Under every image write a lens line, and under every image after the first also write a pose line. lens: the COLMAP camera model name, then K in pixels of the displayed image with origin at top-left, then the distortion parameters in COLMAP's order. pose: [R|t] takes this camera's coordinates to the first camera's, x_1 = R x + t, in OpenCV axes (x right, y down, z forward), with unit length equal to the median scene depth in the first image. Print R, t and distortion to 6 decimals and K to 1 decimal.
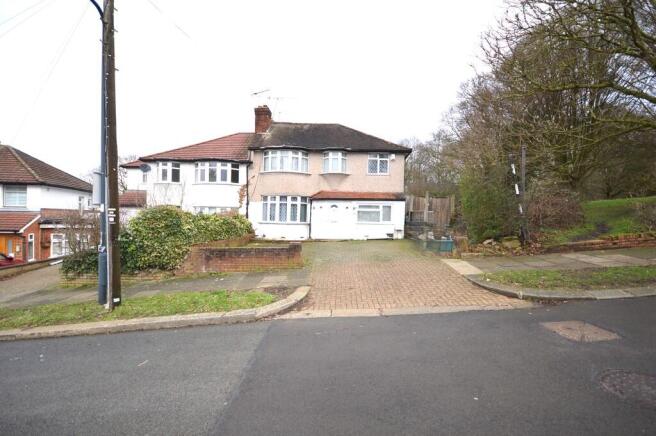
lens RADIAL K [[292.6, 0, 329.5], [0, 292.6, 216.8], [0, 0, 1]] dist [-0.000126, 0.000062]
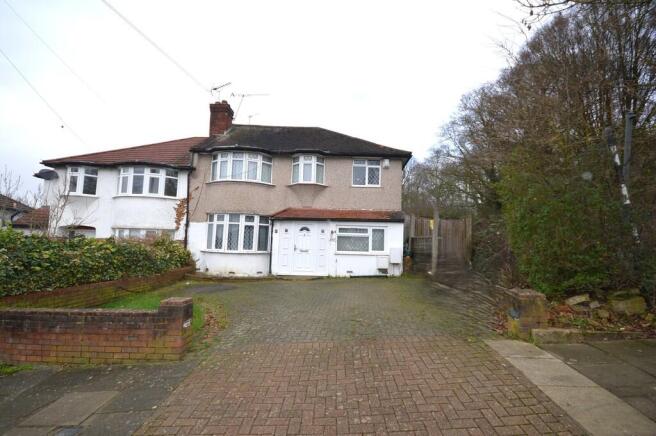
lens RADIAL K [[292.6, 0, 326.7], [0, 292.6, 219.1], [0, 0, 1]] dist [-0.000126, 0.000062]
pose [[0.999961, 0.008732, 0.001498, 0.066901], [-0.008585, 0.996752, -0.080071, -0.003576], [-0.002192, 0.080055, 0.996788, 0.277765]]
